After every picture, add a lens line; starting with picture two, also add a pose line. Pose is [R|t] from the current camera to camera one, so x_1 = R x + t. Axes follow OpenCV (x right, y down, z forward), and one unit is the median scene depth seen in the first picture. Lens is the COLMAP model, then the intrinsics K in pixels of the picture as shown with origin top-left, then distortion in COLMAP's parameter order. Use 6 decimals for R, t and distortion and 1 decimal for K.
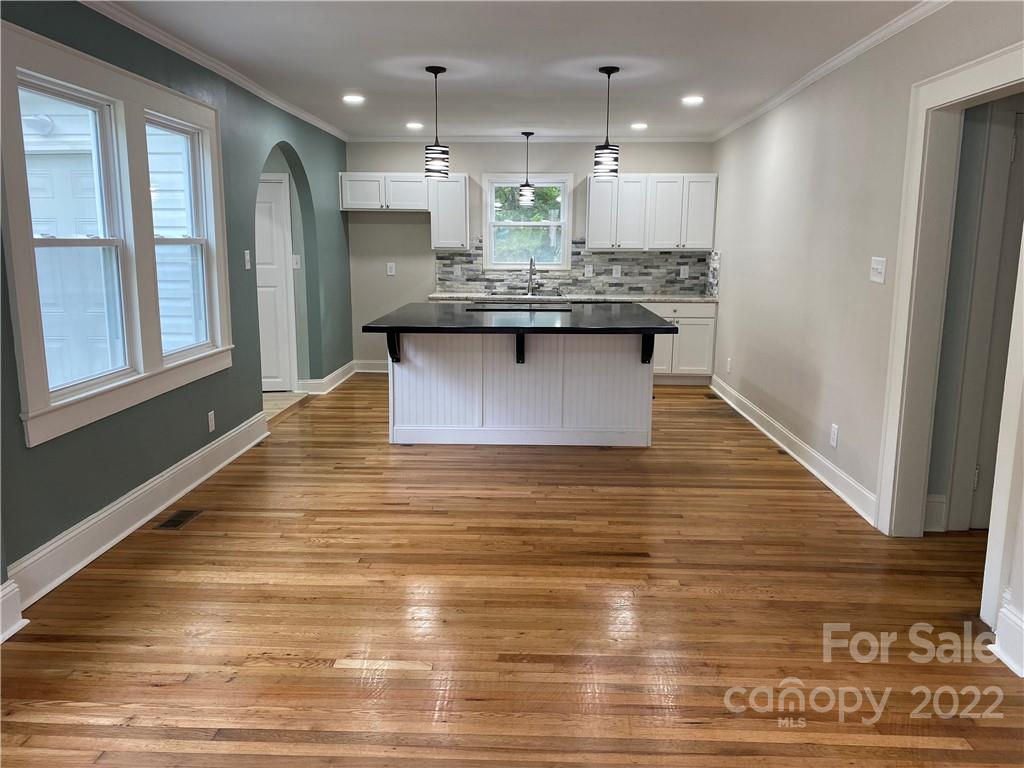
lens RADIAL K [[789.2, 0, 515.4], [0, 789.2, 379.0], [0, 0, 1]] dist [0.092600, -0.120825]
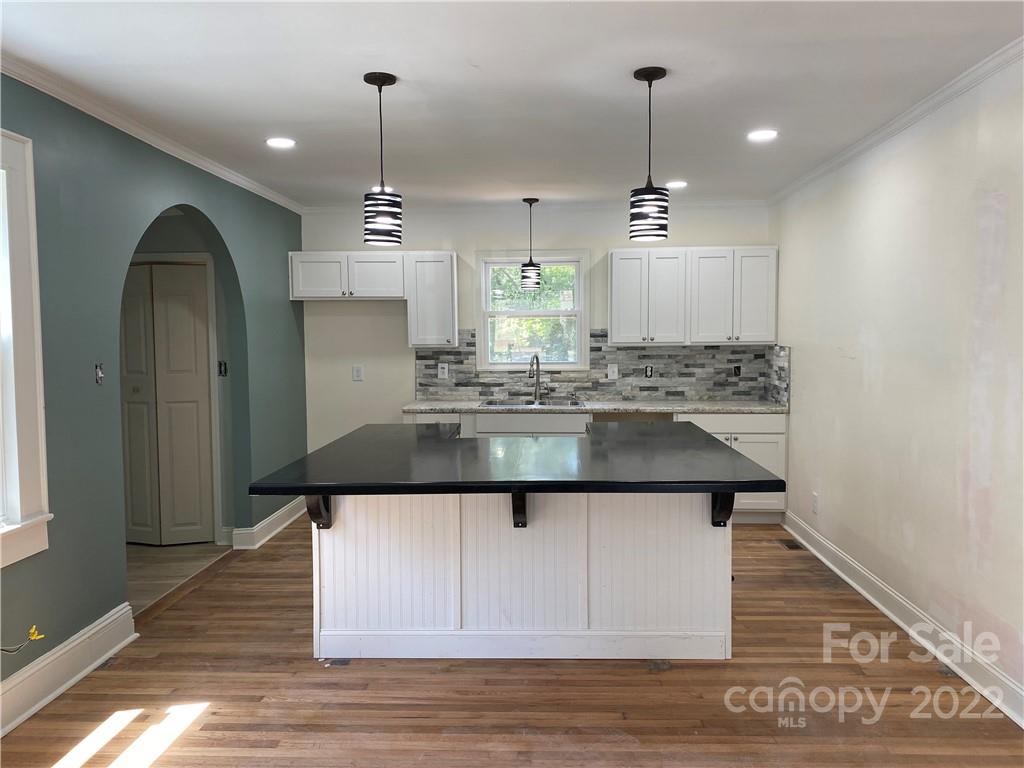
lens RADIAL K [[789.2, 0, 515.4], [0, 789.2, 379.0], [0, 0, 1]] dist [0.092600, -0.120825]
pose [[0.999798, -0.013569, -0.014855, 0.008953], [0.011834, 0.993721, -0.111259, -0.044826], [0.016272, 0.111060, 0.993680, 0.233838]]
